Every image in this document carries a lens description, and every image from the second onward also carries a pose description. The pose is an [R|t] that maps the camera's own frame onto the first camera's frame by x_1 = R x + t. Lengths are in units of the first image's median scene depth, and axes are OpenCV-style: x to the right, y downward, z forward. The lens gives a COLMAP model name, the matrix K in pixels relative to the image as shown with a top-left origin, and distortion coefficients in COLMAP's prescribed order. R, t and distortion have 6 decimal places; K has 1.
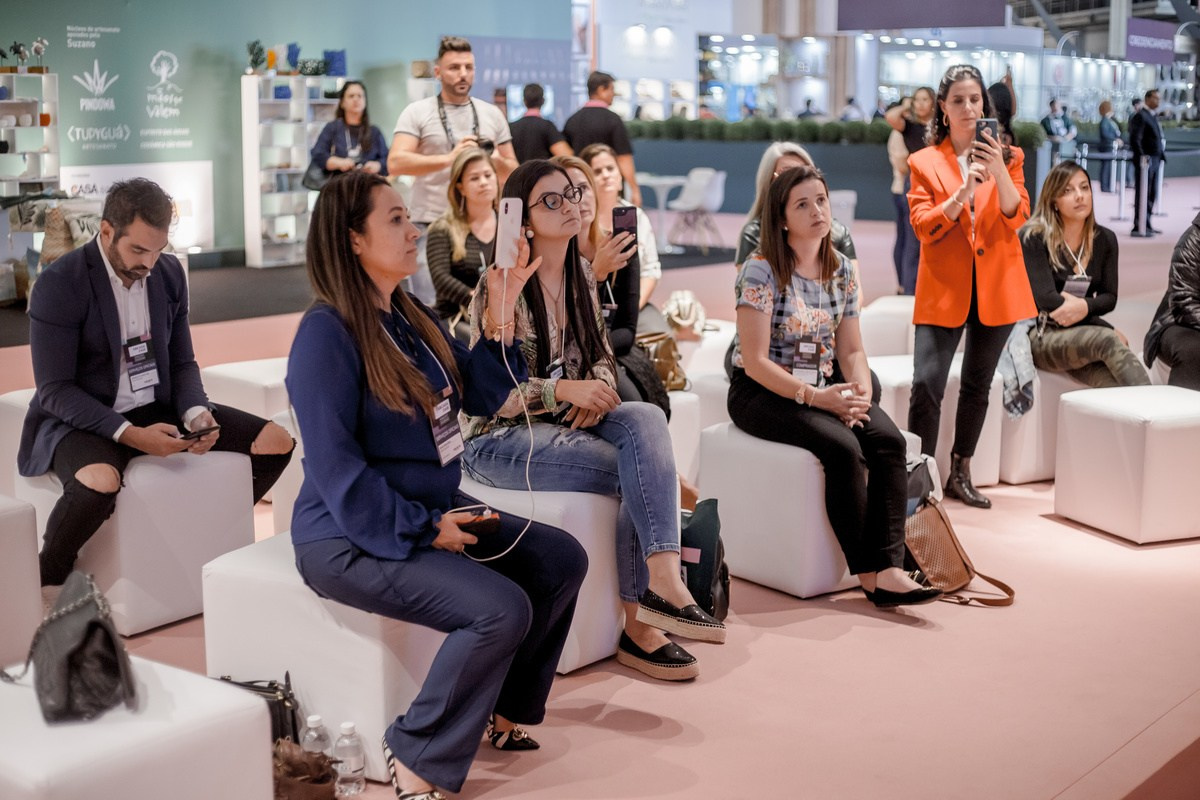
lens RADIAL K [[1795.0, 0, 566.1], [0, 1795.0, 414.6], [0, 0, 1]] dist [-0.103882, 0.000000]
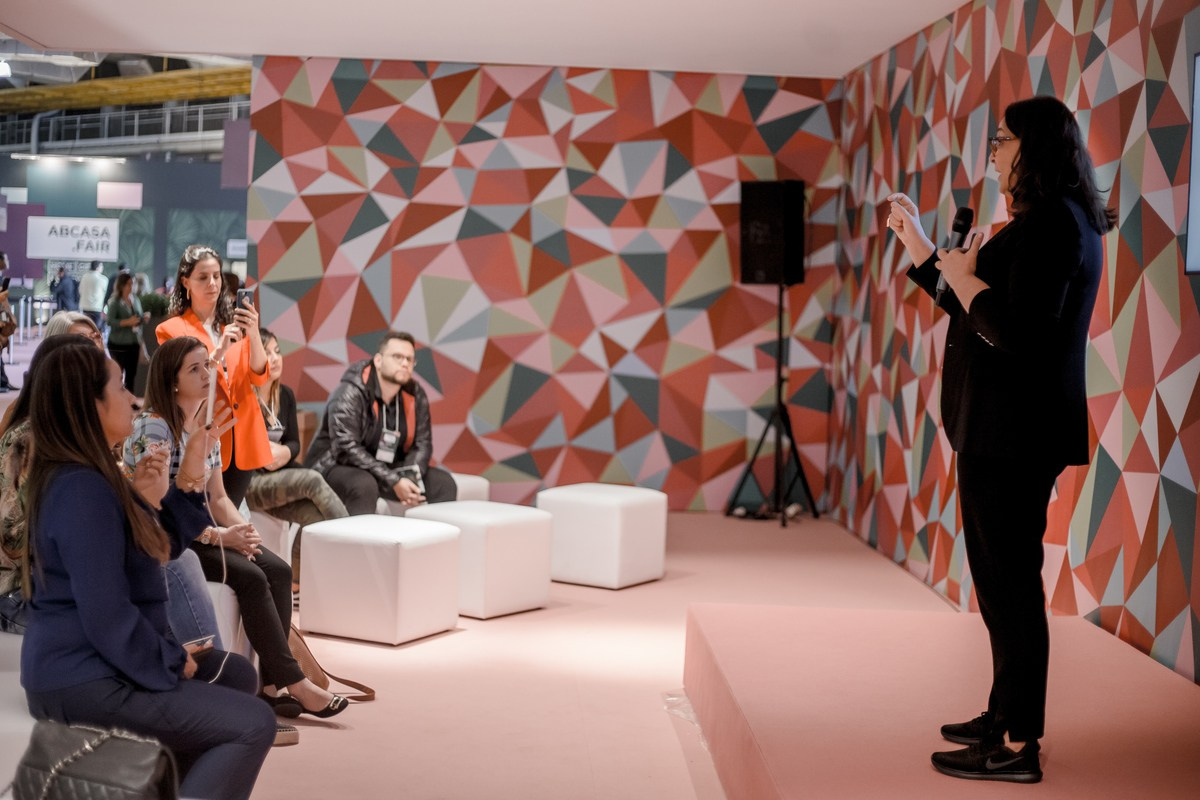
lens RADIAL K [[1795.0, 0, 594.8], [0, 1795.0, 397.5], [0, 0, 1]] dist [-0.103882, 0.000000]
pose [[0.742429, -0.012413, 0.669810, -0.132587], [0.075901, 0.994949, -0.065691, -0.001570], [-0.665611, 0.099610, 0.739621, -0.003714]]
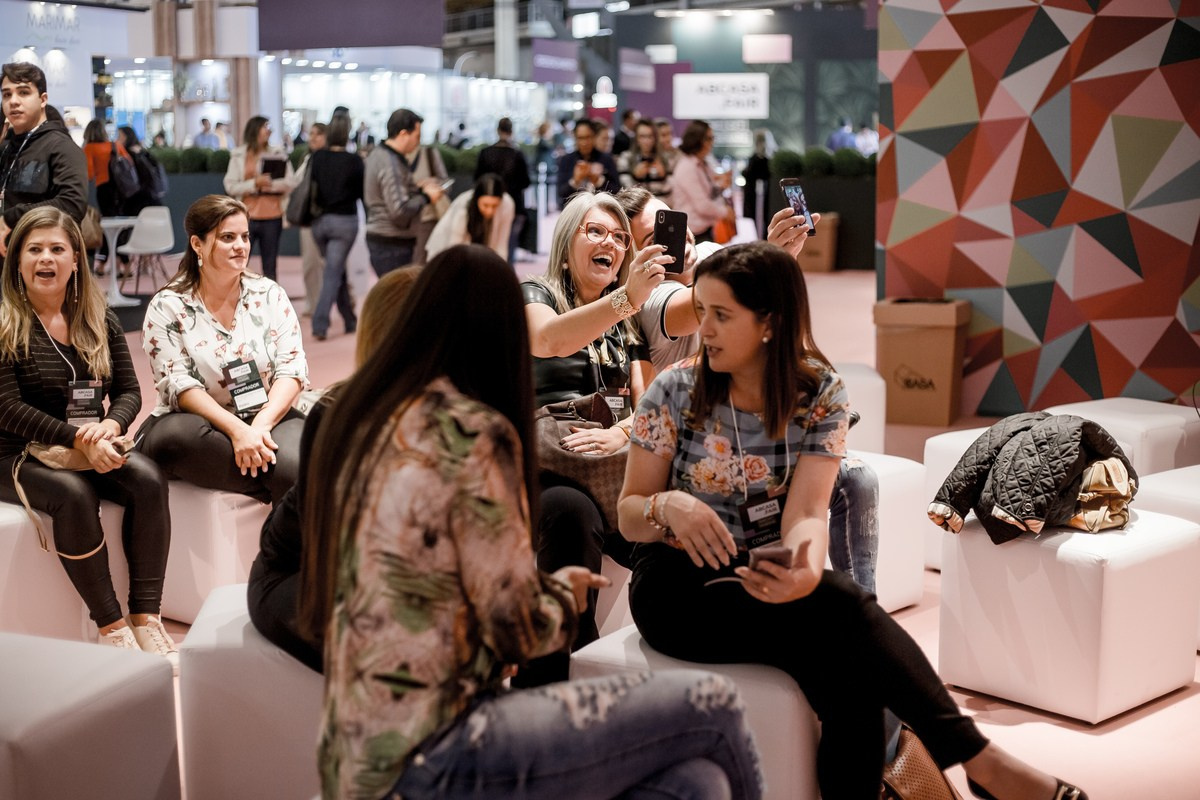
lens RADIAL K [[1795.0, 0, 607.9], [0, 1795.0, 403.8], [0, 0, 1]] dist [-0.103882, 0.000000]
pose [[0.929991, -0.060277, 0.362608, -0.040935], [0.067320, 0.997708, -0.006807, -0.023168], [-0.361366, 0.030741, 0.931917, 0.130252]]
